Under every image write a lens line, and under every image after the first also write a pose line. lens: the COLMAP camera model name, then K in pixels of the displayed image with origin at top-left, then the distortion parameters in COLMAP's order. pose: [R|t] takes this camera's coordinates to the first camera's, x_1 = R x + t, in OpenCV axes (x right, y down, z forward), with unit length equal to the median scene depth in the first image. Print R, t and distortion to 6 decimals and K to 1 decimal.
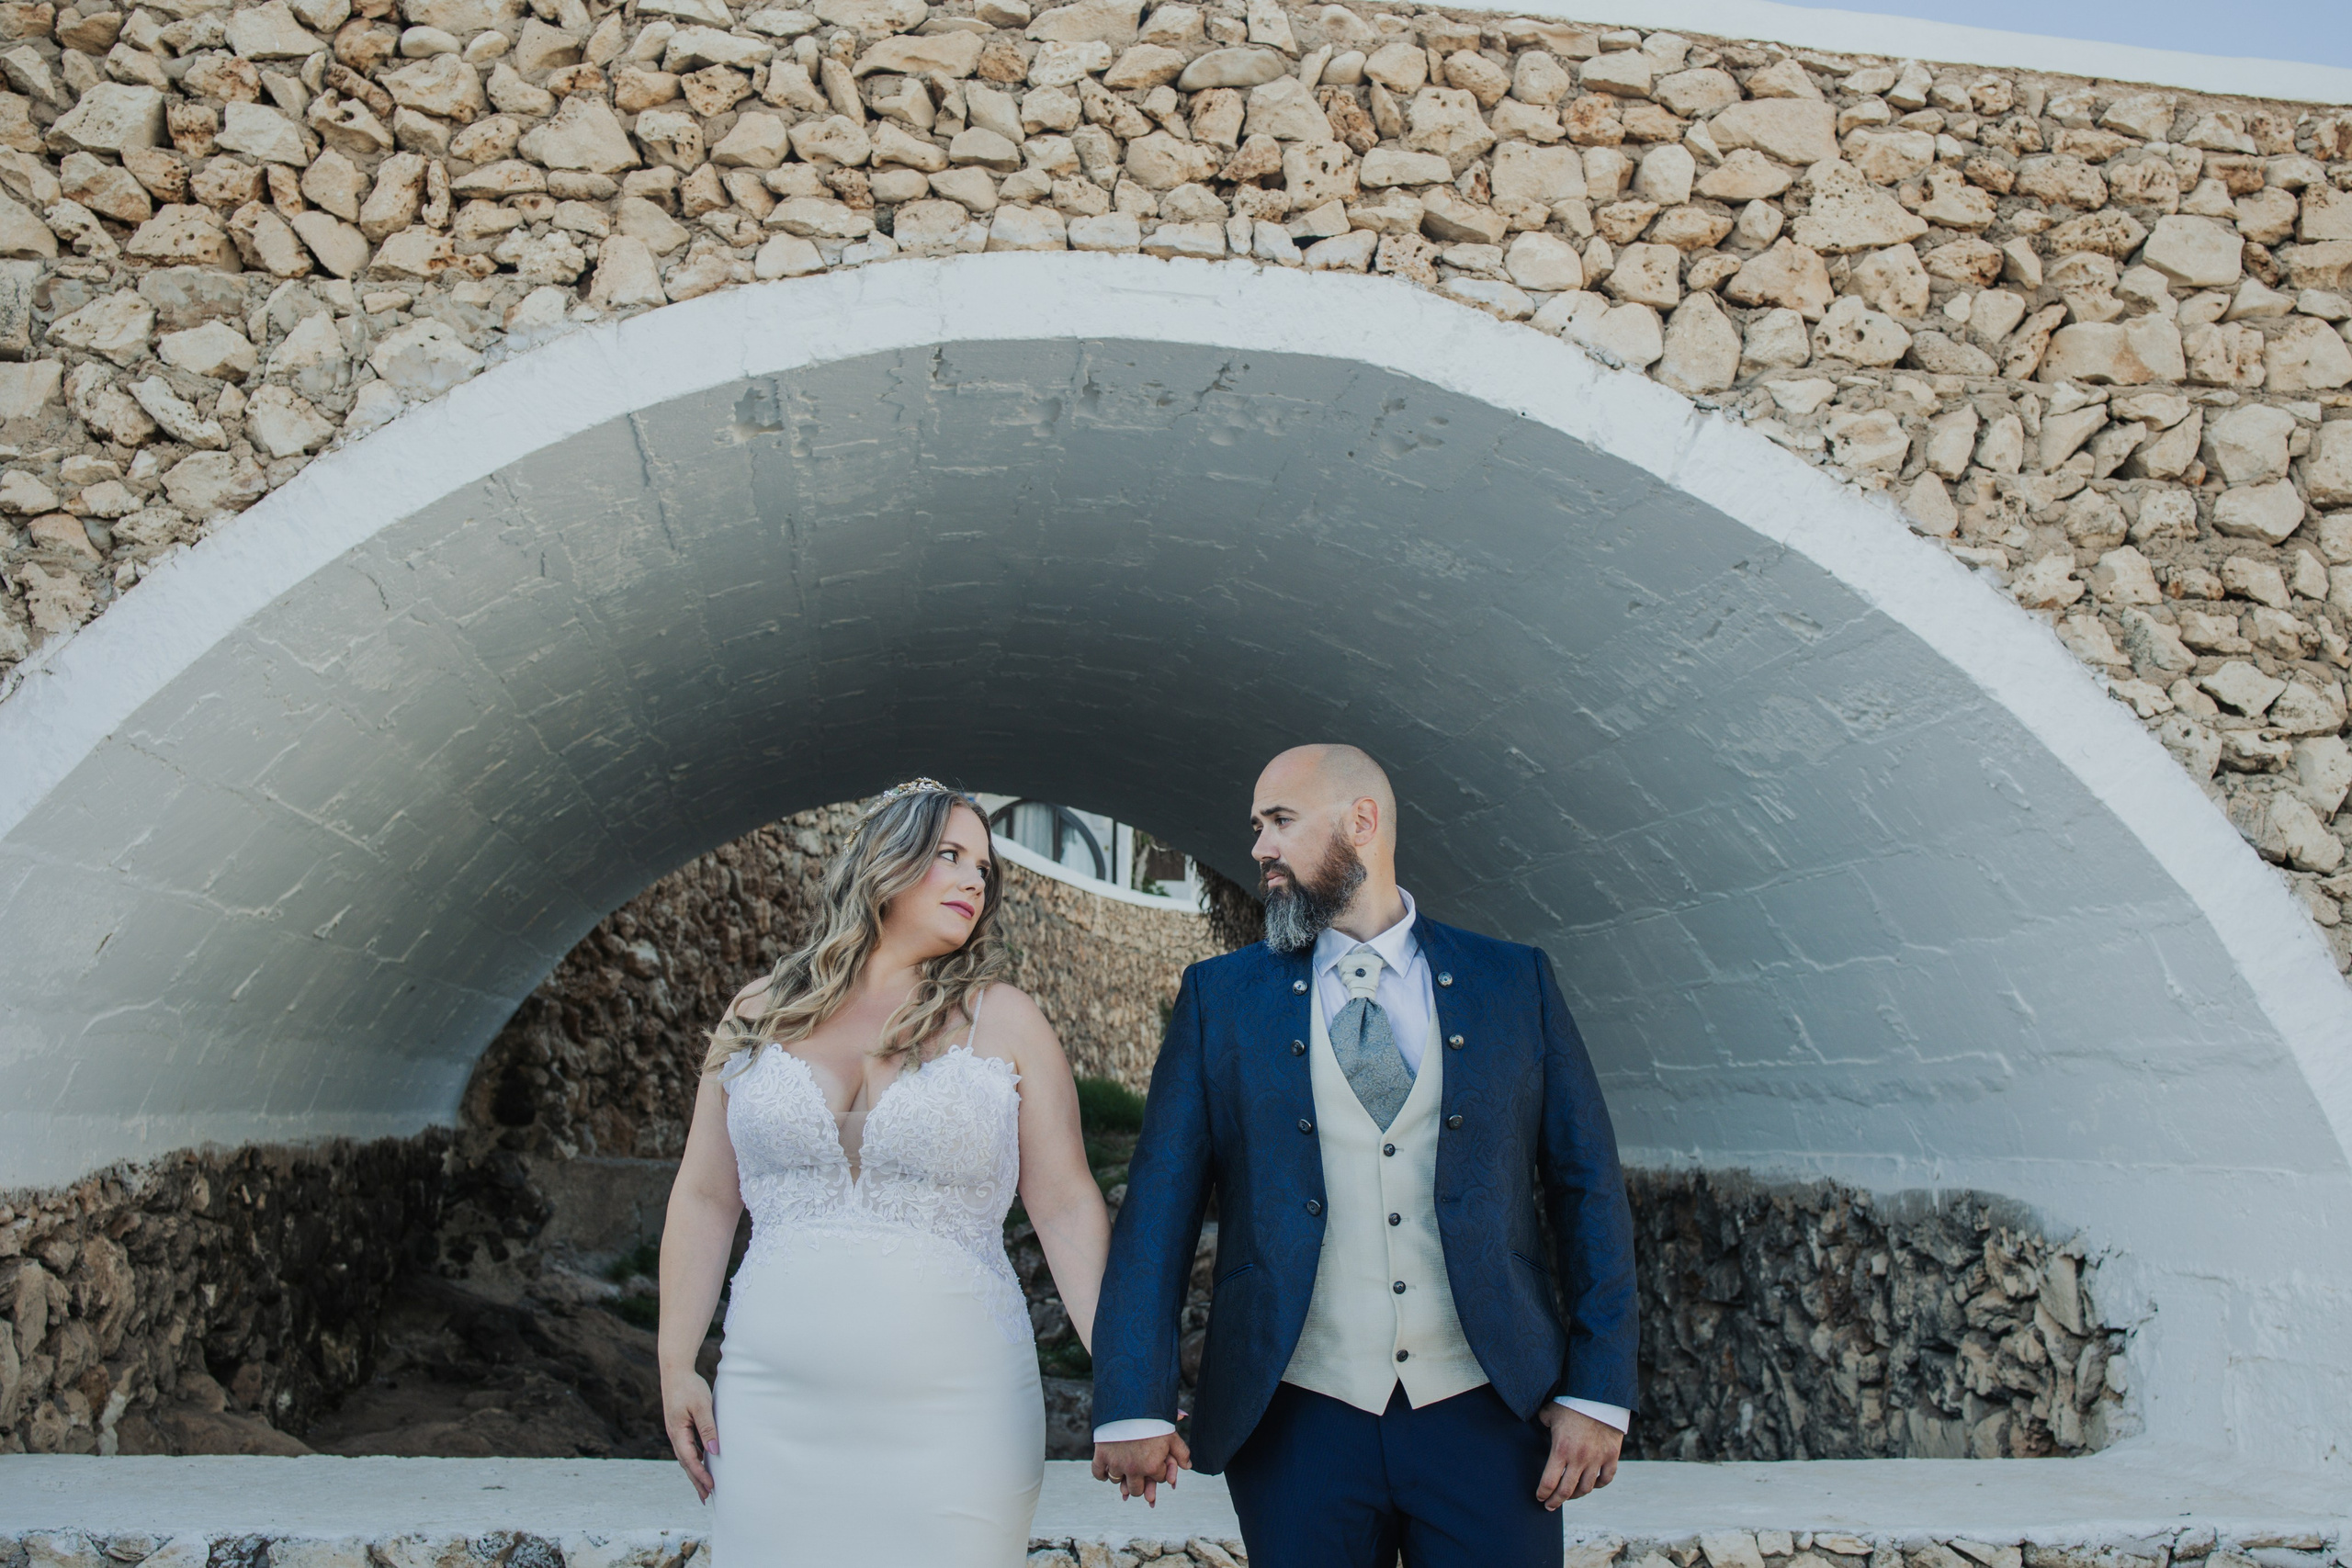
lens RADIAL K [[2354.7, 0, 1176.0], [0, 2354.7, 784.0], [0, 0, 1]] dist [-0.093586, 0.073584]
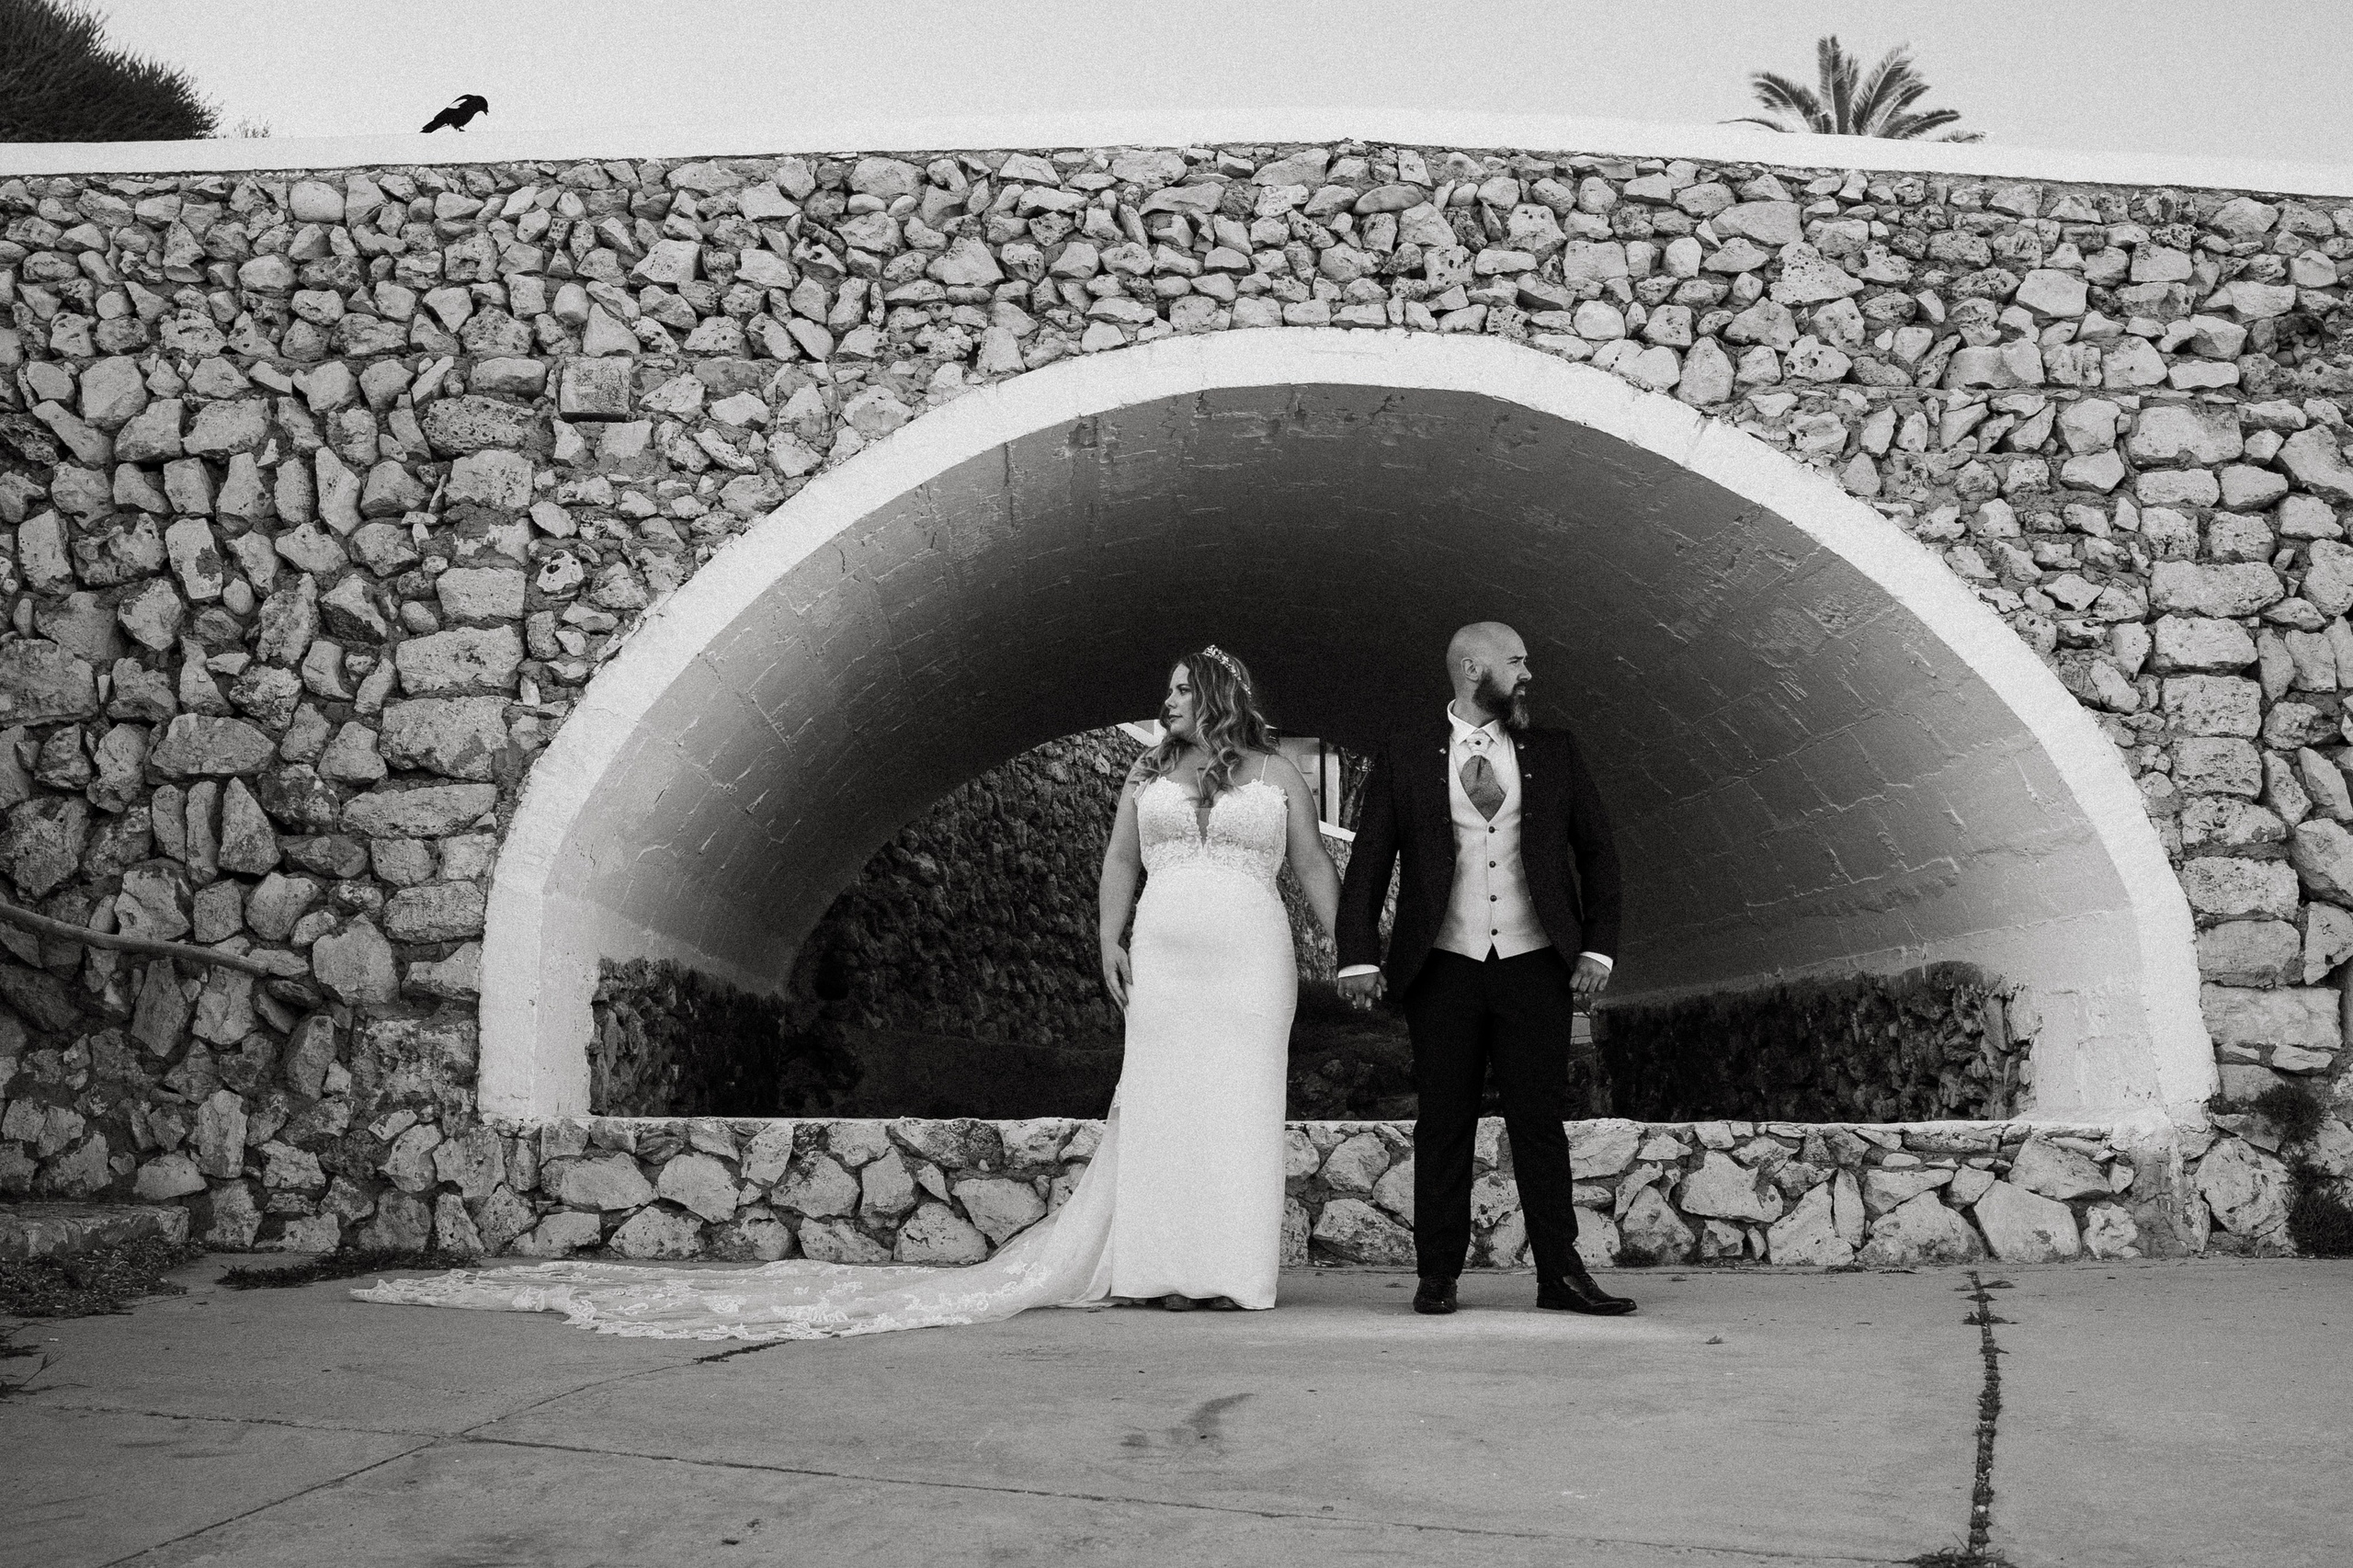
lens RADIAL K [[2523.7, 0, 1176.5], [0, 2523.7, 784.0], [0, 0, 1]] dist [-0.087448, 0.026735]
pose [[0.996298, -0.020542, -0.083477, 0.015015], [0.021578, 0.999701, 0.011526, 0.049521], [0.083215, -0.013285, 0.996443, -0.629312]]
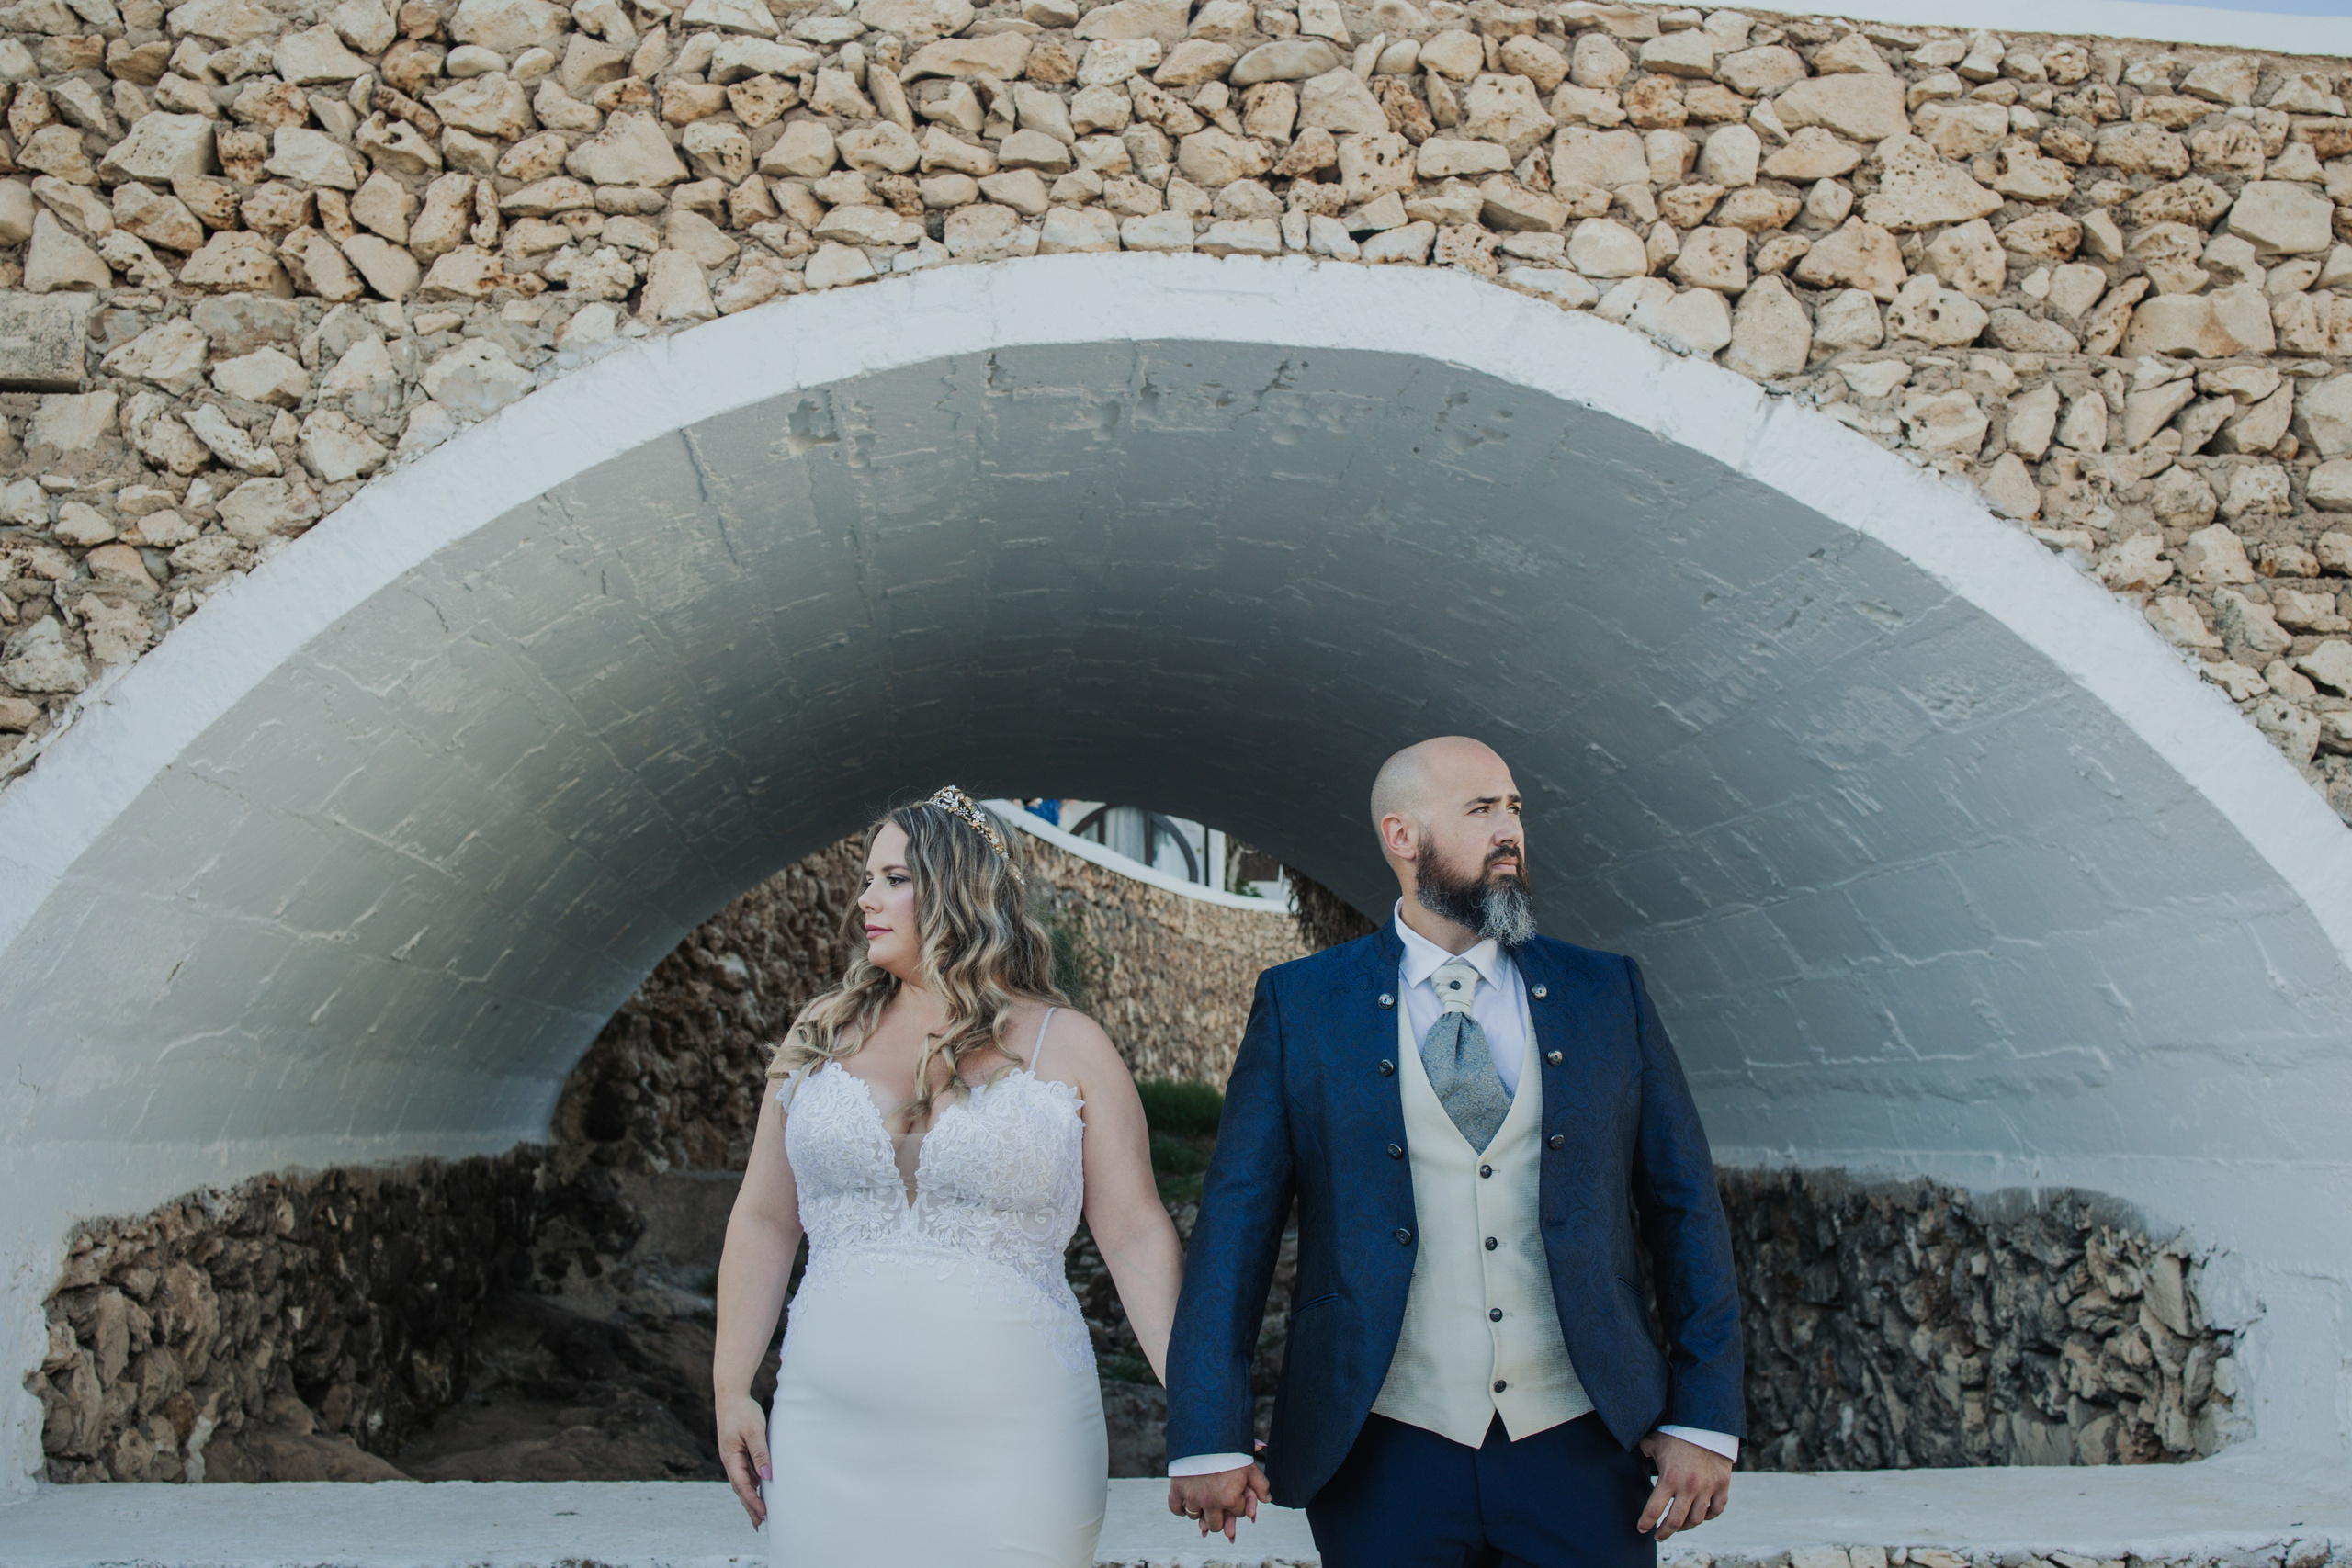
lens RADIAL K [[2354.7, 0, 1176.0], [0, 2354.7, 784.0], [0, 0, 1]] dist [-0.093586, 0.073584]
pose [[0.998937, -0.021164, -0.040949, 0.012334], [0.021163, 0.999776, -0.000452, -0.002650], [0.040949, -0.000415, 0.999161, 0.015359]]
